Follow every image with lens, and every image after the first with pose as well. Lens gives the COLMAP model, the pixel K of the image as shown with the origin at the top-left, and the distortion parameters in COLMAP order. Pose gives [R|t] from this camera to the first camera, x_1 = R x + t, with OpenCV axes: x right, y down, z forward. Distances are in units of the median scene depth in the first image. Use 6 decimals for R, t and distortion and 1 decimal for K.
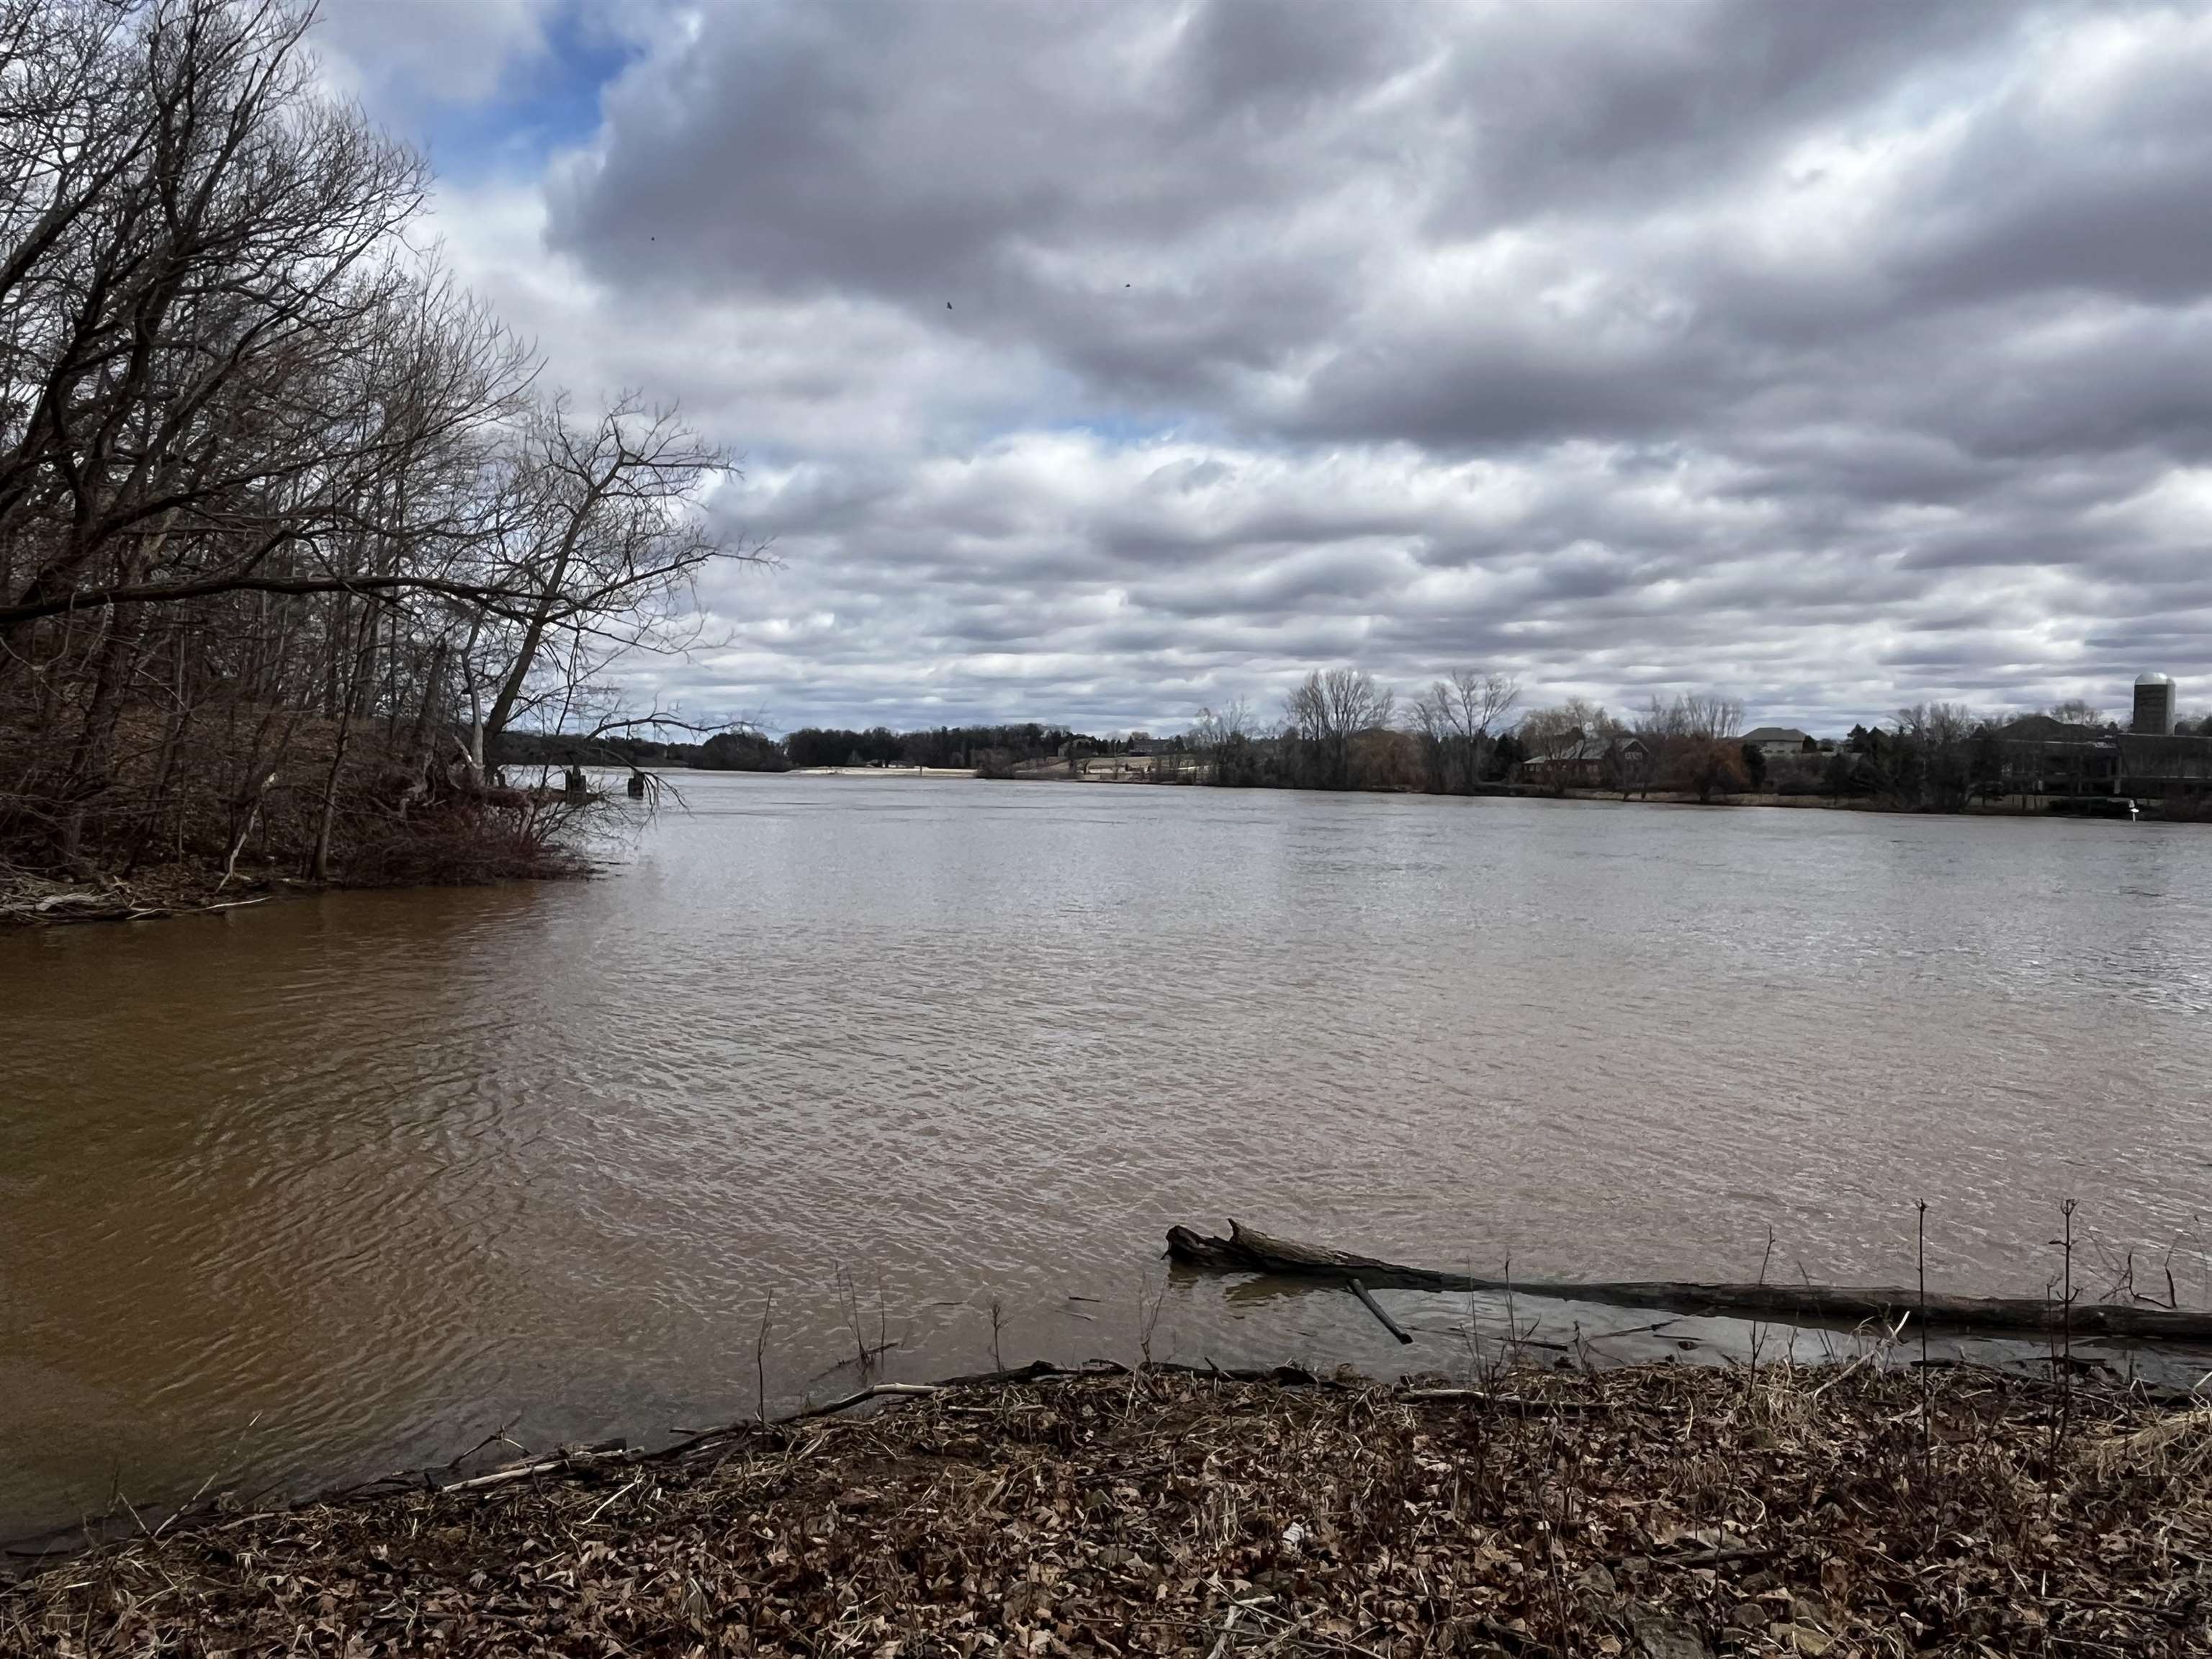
lens RADIAL K [[1572.8, 0, 1106.1], [0, 1572.8, 843.5], [0, 0, 1]] dist [-0.000190, -0.002895]
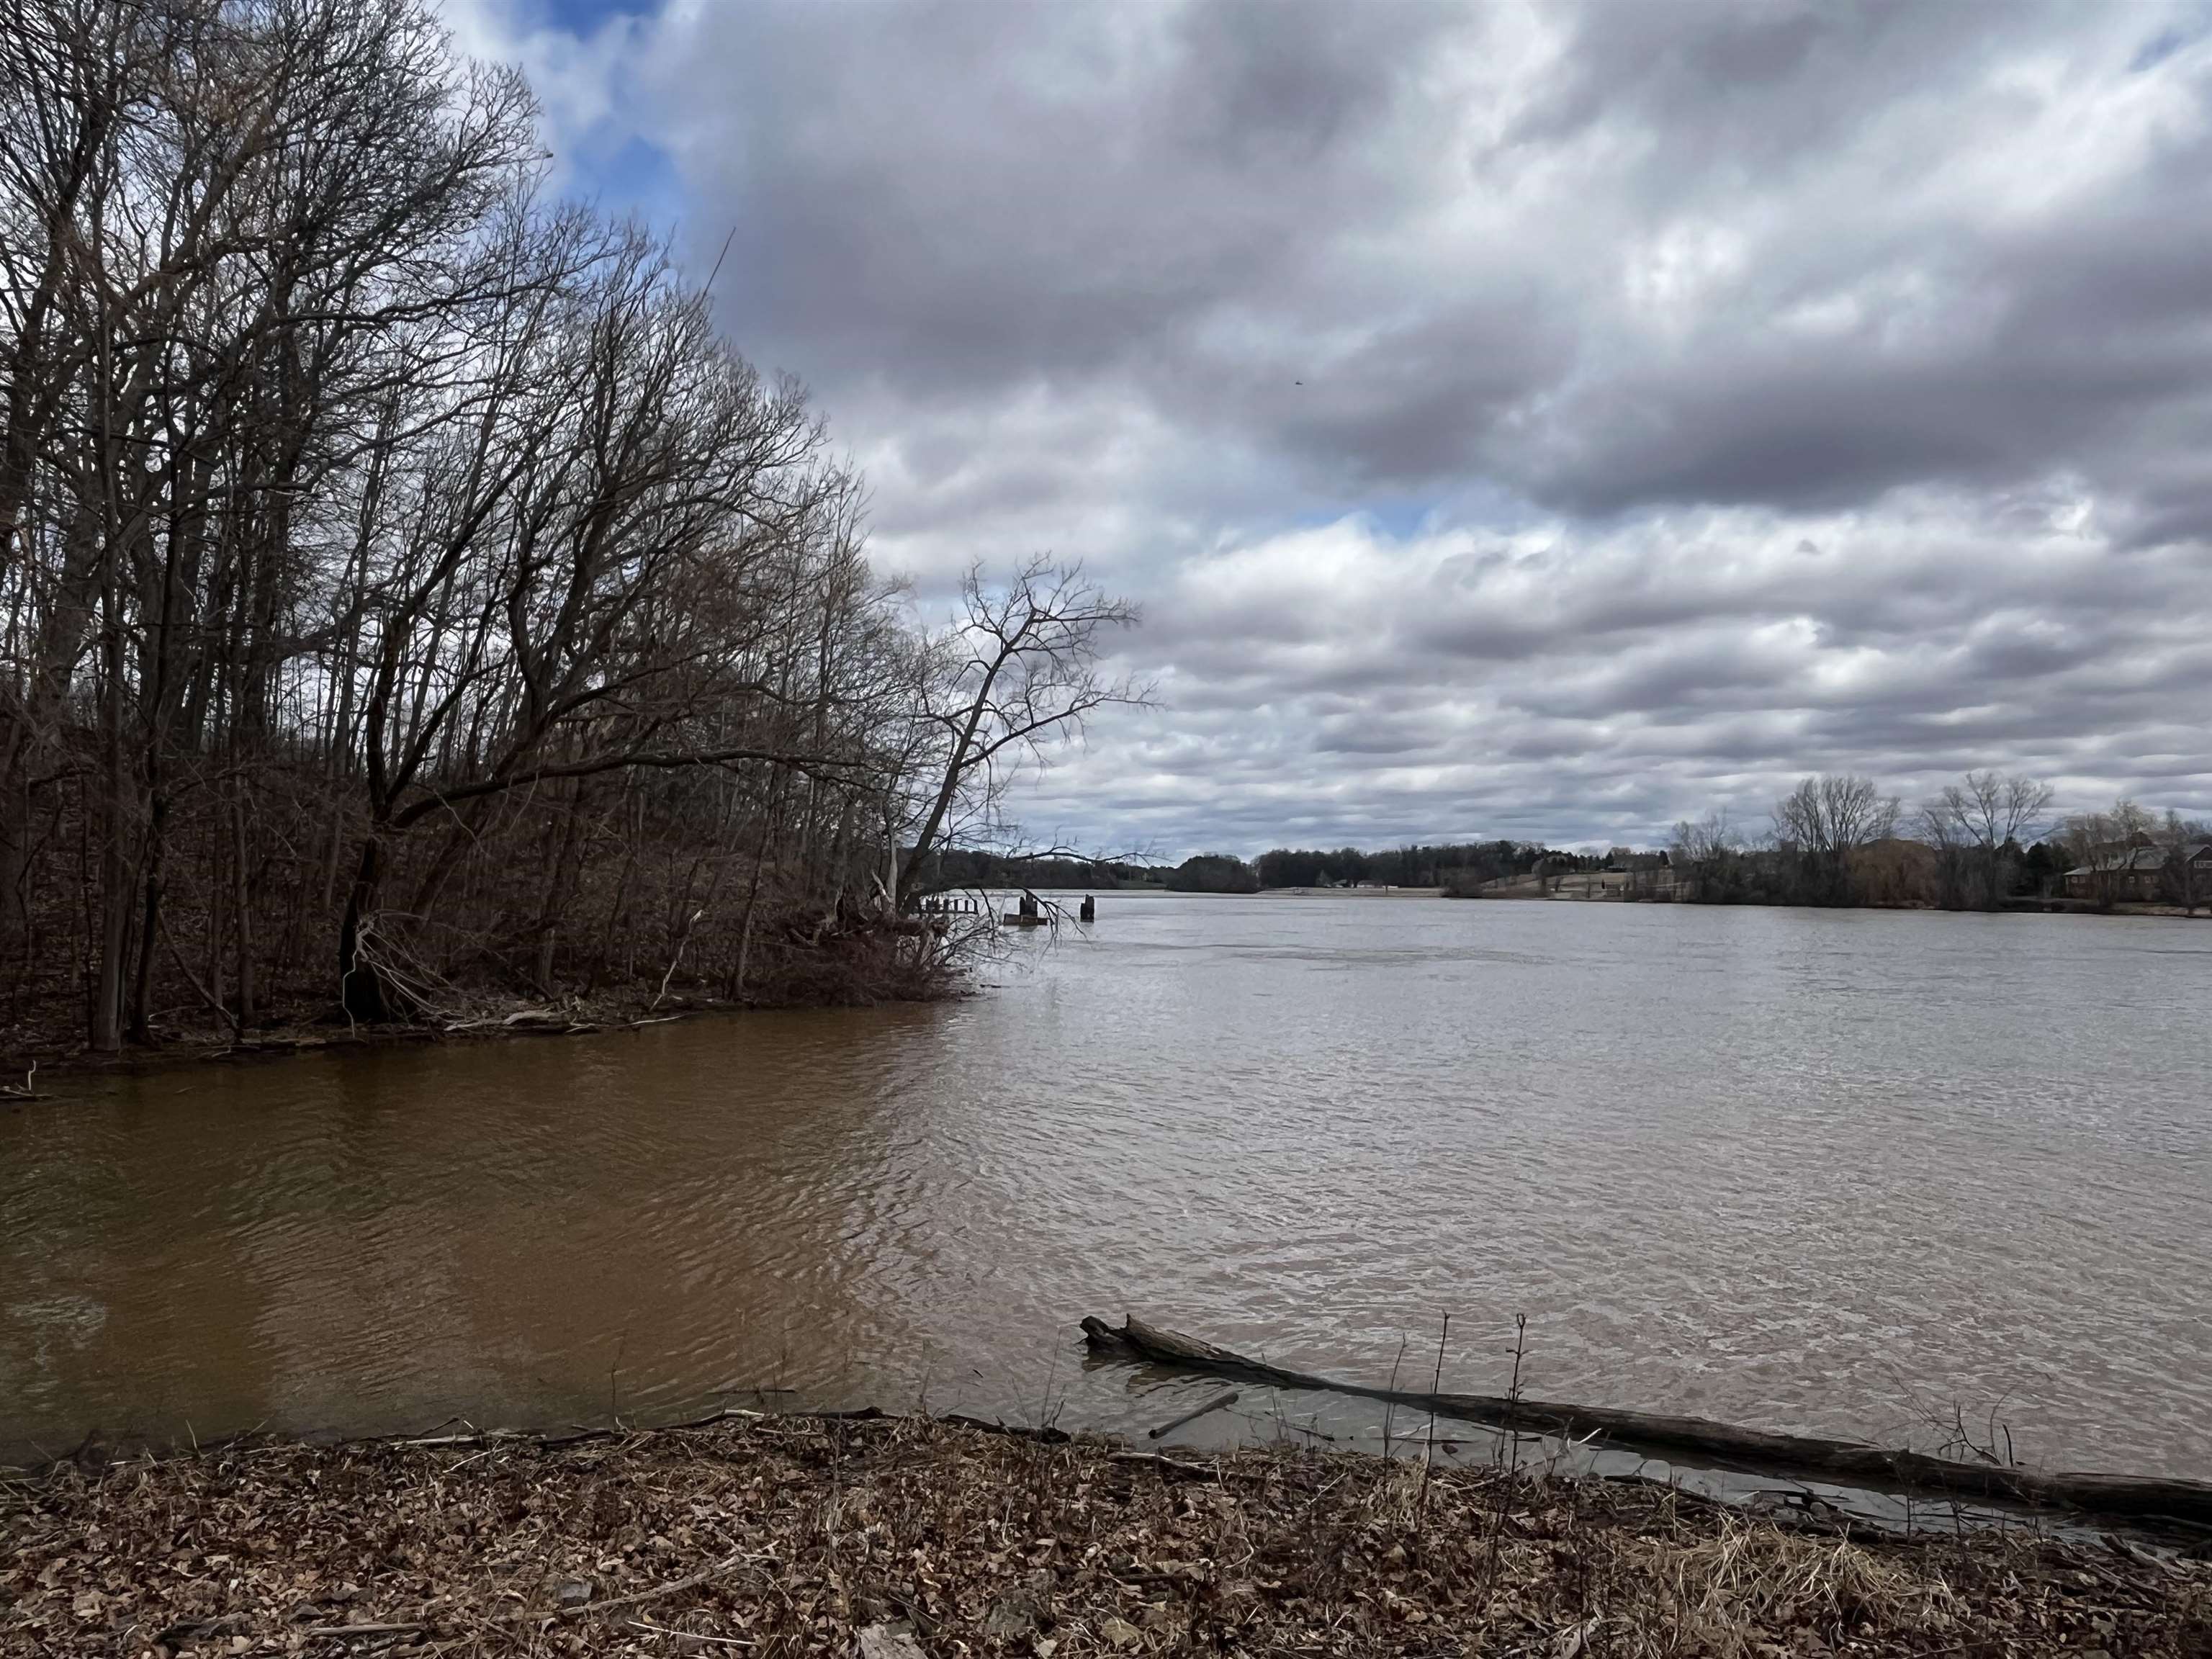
lens RADIAL K [[1572.8, 0, 1106.1], [0, 1572.8, 843.5], [0, 0, 1]] dist [-0.000190, -0.002895]
pose [[0.955146, -0.020433, -0.295431, 0.035508], [-0.002033, 0.997141, -0.075537, -0.001726], [0.296130, 0.072750, 0.952373, -0.012017]]
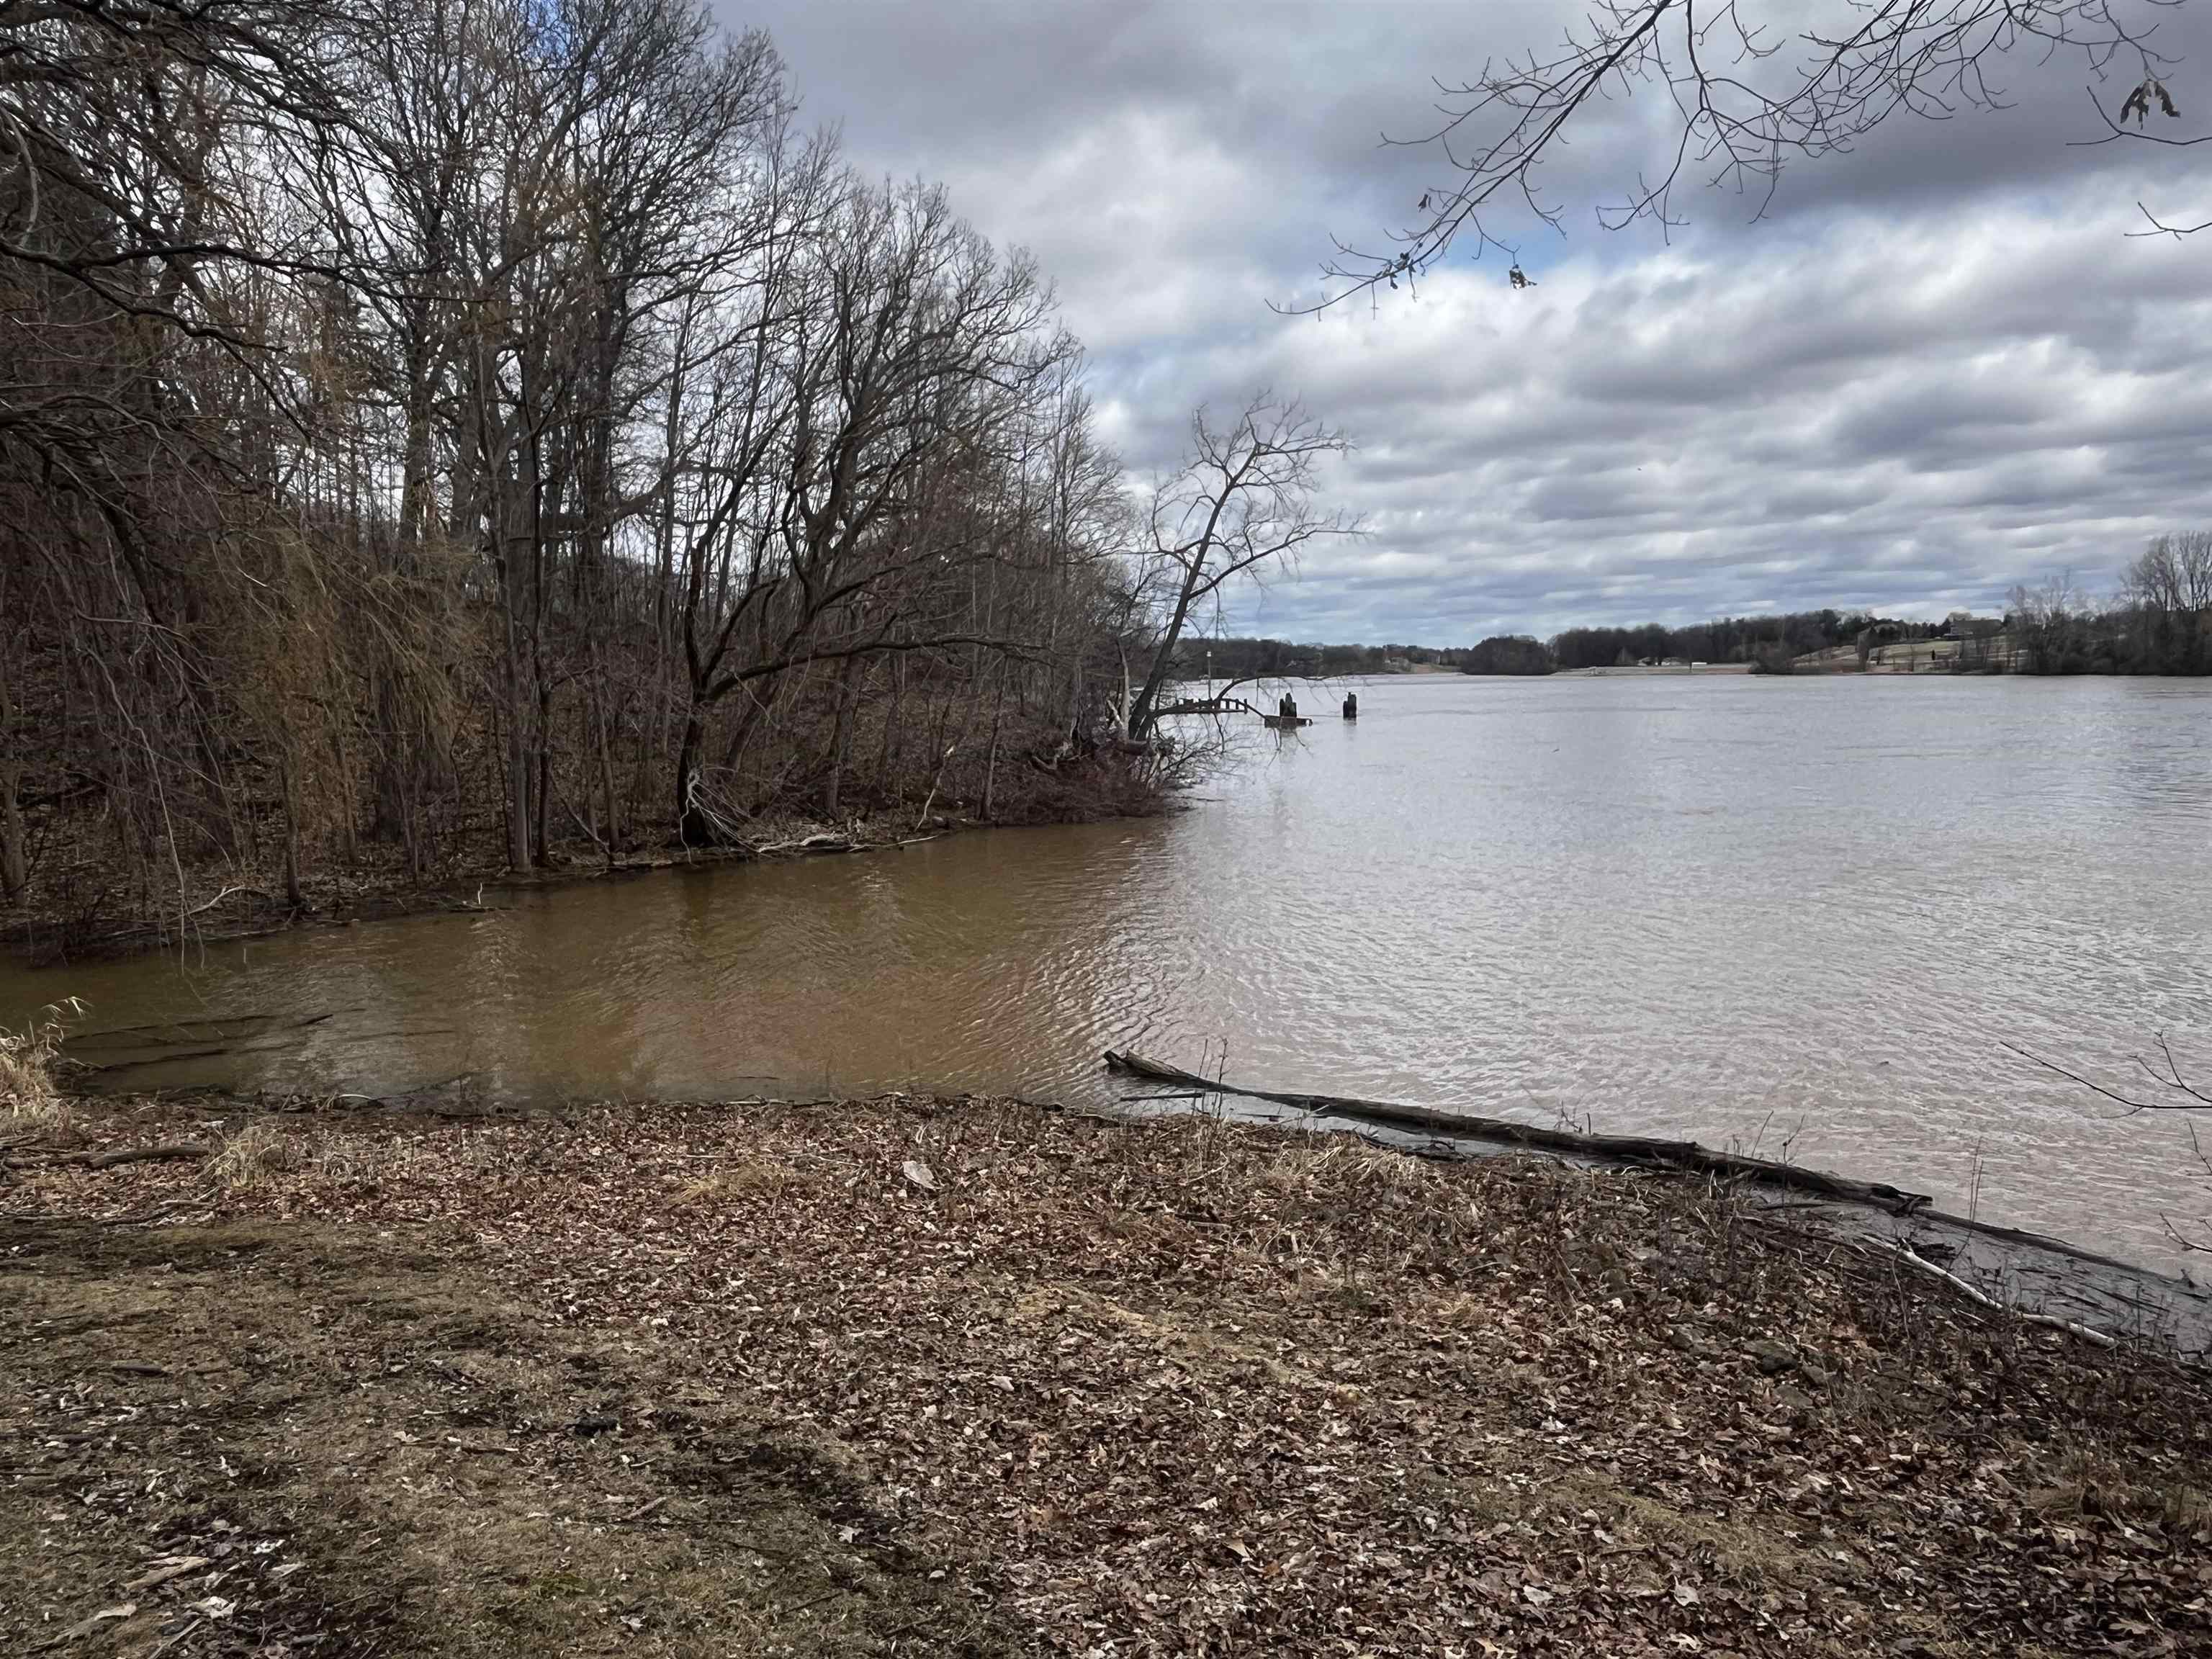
lens RADIAL K [[1572.8, 0, 1106.1], [0, 1572.8, 843.5], [0, 0, 1]] dist [-0.000190, -0.002895]
pose [[0.883461, 0.009132, -0.468415, 0.083352], [0.020116, 0.998149, 0.057399, -0.011165], [0.468072, -0.060132, 0.881642, -0.062596]]
